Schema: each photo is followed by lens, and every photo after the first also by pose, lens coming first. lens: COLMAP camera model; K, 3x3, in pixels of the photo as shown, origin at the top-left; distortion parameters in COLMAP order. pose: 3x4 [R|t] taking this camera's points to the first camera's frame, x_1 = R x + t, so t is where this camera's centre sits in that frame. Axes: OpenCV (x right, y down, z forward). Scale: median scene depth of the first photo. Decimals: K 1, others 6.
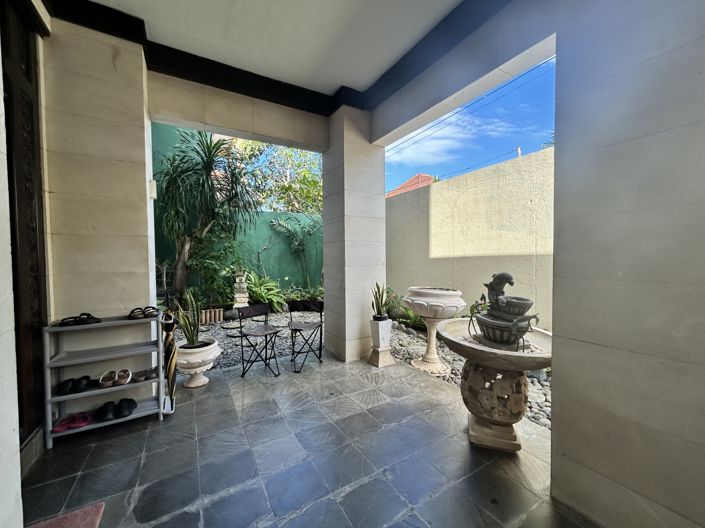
lens RADIAL K [[283.2, 0, 351.0], [0, 283.2, 263.6], [0, 0, 1]] dist [-0.000625, -0.000220]
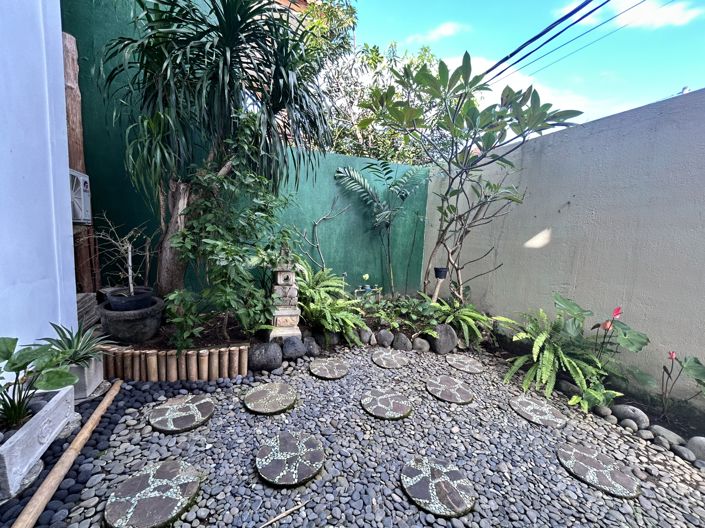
lens RADIAL K [[283.2, 0, 353.3], [0, 283.2, 265.9], [0, 0, 1]] dist [-0.000625, -0.000220]
pose [[0.993349, 0.072711, -0.089280, -0.232298], [-0.064569, 0.993762, 0.090934, -0.017112], [0.095335, -0.084564, 0.991847, 0.527526]]
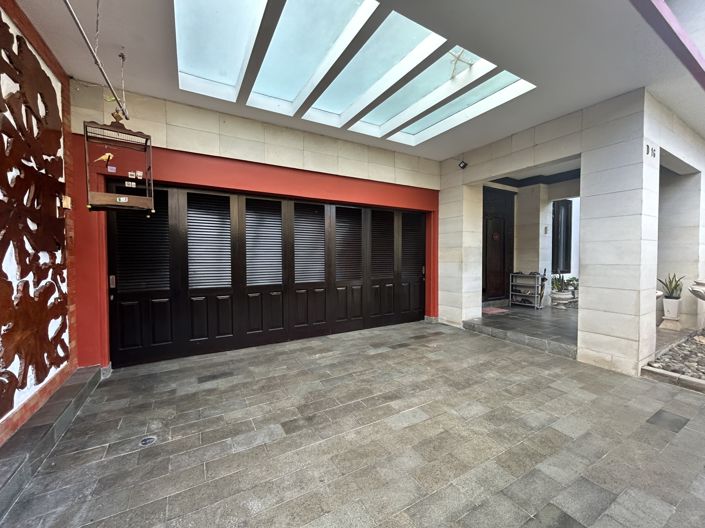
lens RADIAL K [[283.2, 0, 352.1], [0, 283.2, 262.6], [0, 0, 1]] dist [-0.000625, -0.000220]
pose [[-0.011427, 0.048692, -0.998748, 1.907852], [-0.011966, 0.998735, 0.048829, -0.049897], [0.999863, 0.012509, -0.010830, -0.749754]]
